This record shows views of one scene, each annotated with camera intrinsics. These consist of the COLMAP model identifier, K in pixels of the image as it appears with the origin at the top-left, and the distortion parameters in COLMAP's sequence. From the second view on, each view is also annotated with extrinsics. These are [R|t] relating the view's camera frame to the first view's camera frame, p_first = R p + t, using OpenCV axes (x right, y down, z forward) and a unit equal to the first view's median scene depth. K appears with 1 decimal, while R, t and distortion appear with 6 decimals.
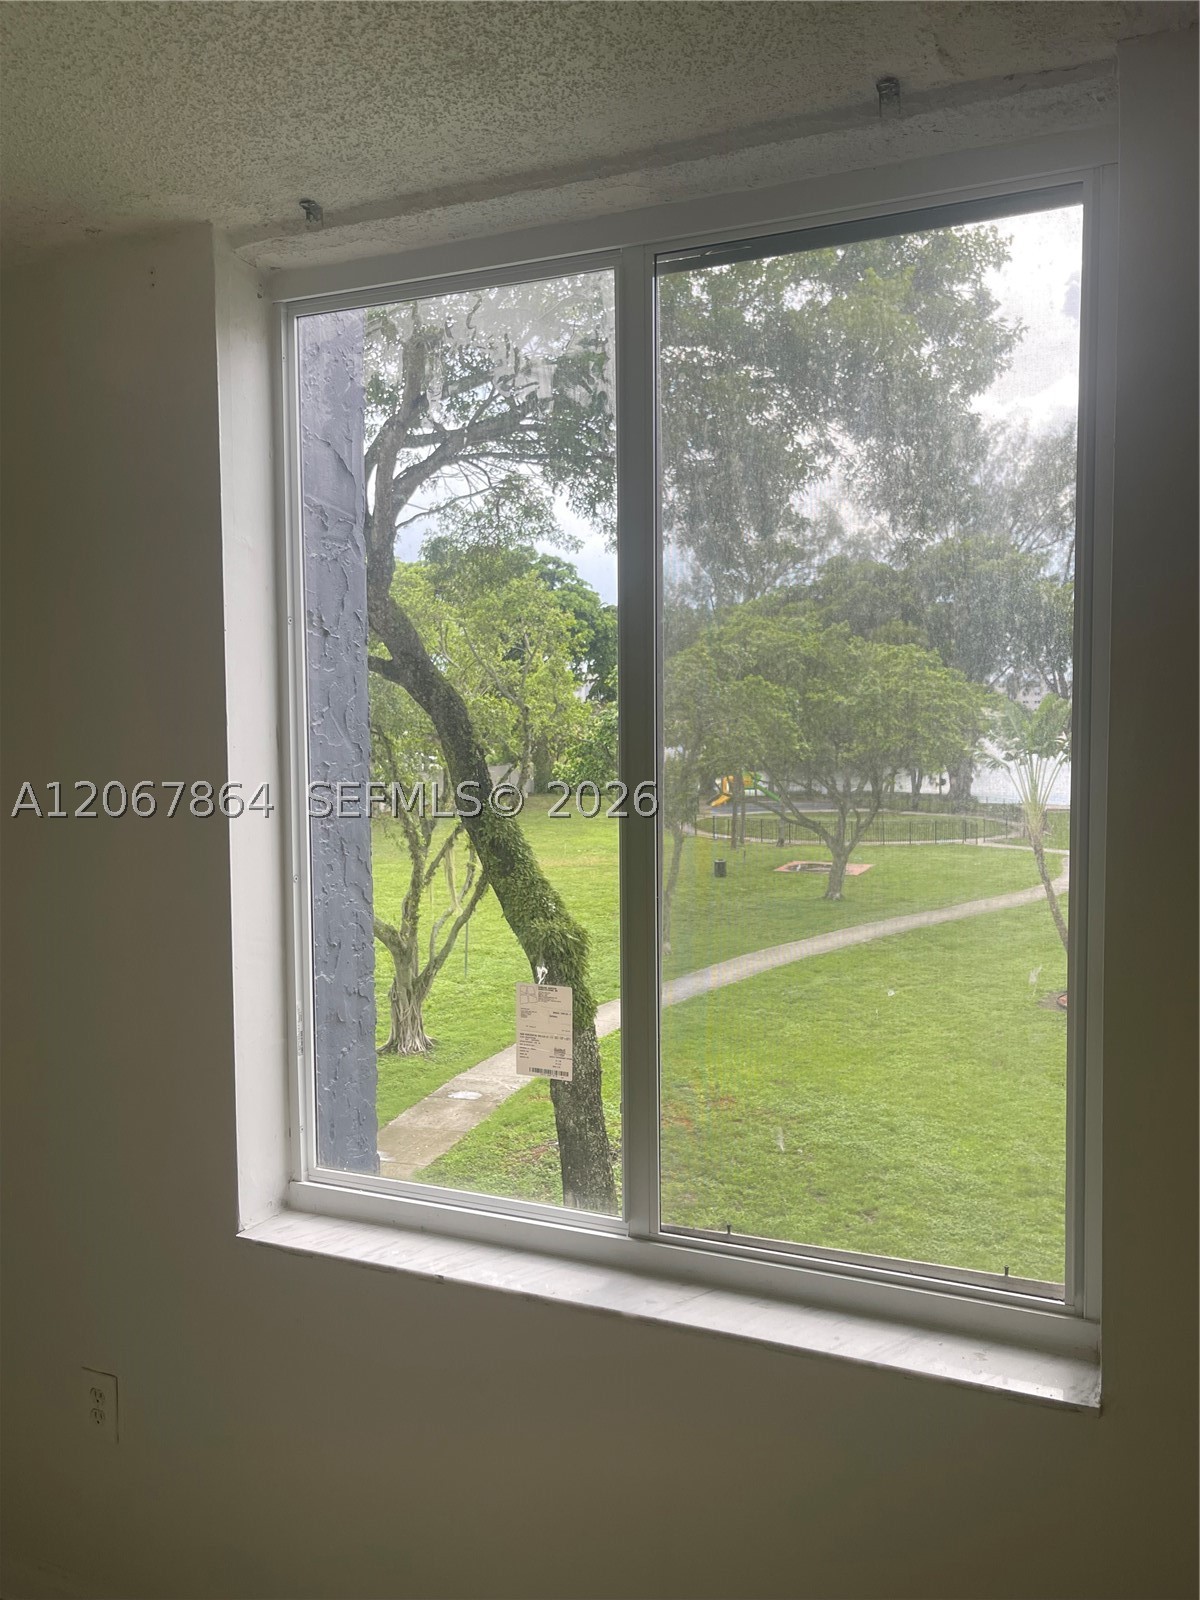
lens RADIAL K [[1286.9, 0, 599.7], [0, 1286.9, 788.1], [0, 0, 1]] dist [0.065514, -0.006392]
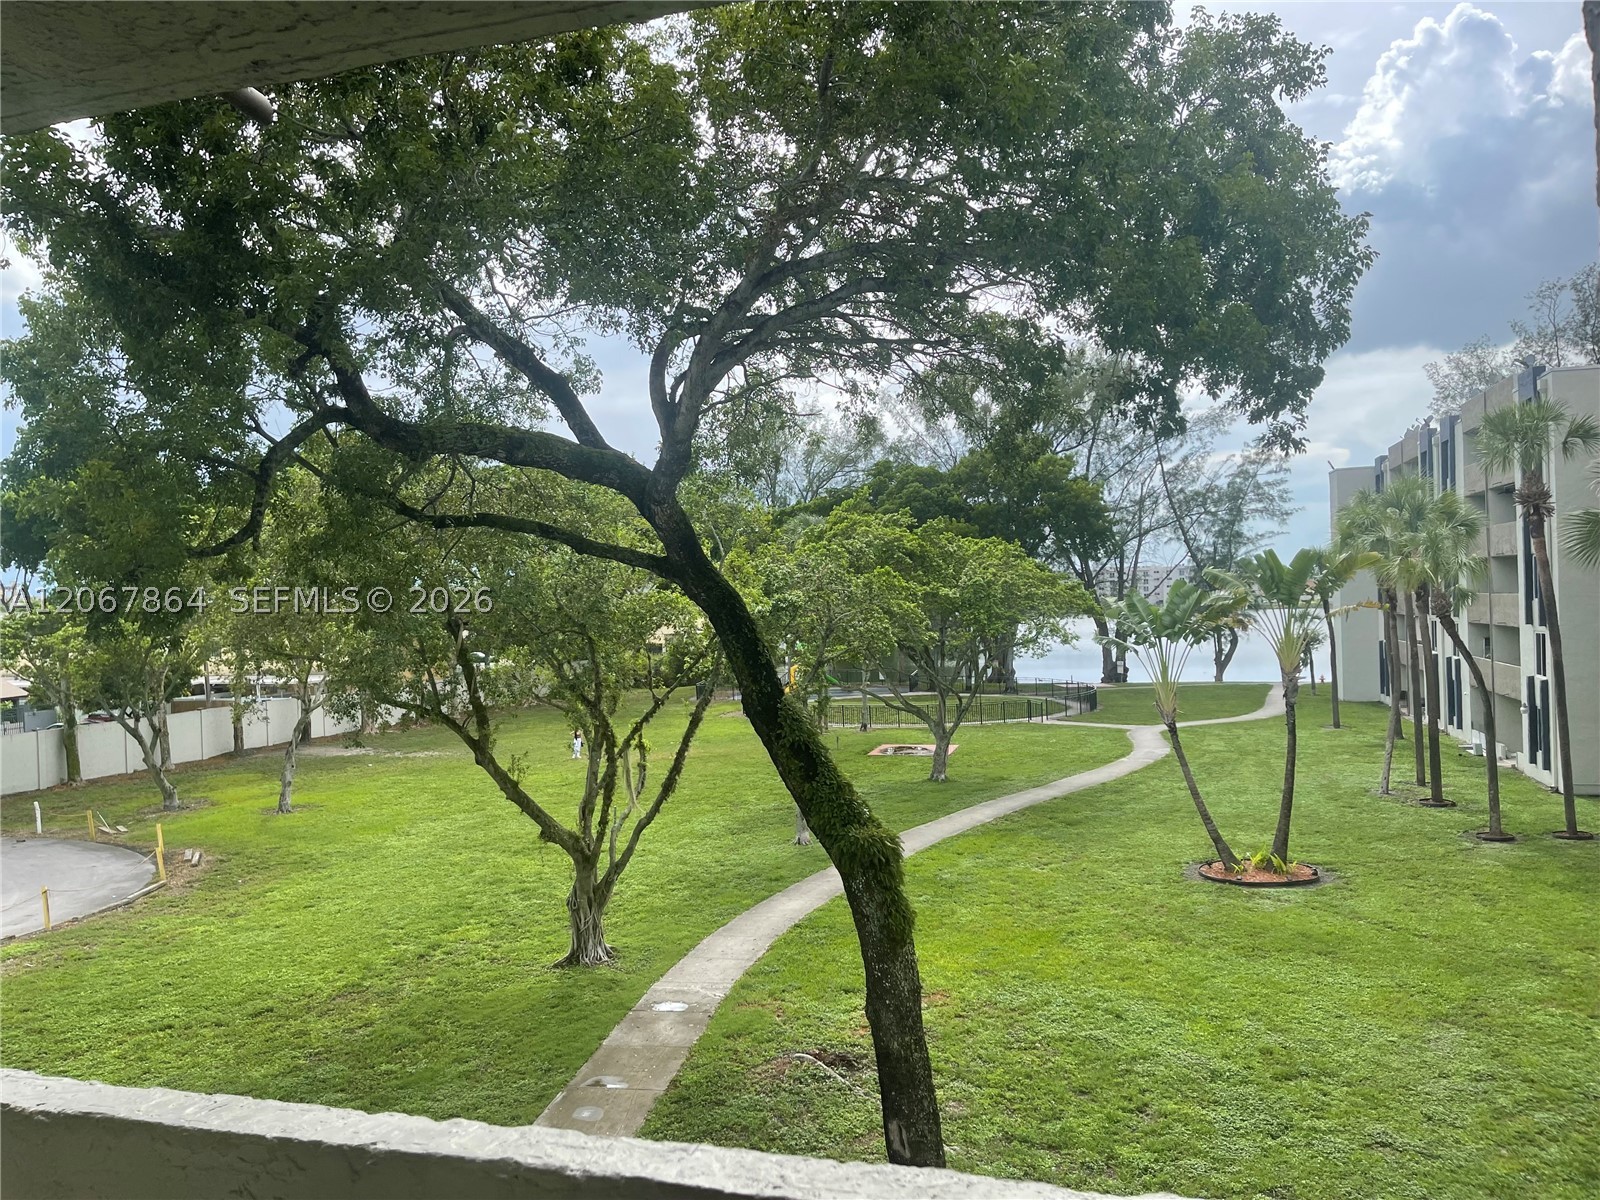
lens RADIAL K [[1208.1, 0, 803.4], [0, 1208.1, 604.2], [0, 0, 1]] dist [0.075735, -0.091802]
pose [[0.992193, -0.025092, 0.122158, -0.093263], [0.032556, 0.997698, -0.059494, -0.004306], [-0.120384, 0.063006, 0.990726, 0.058477]]
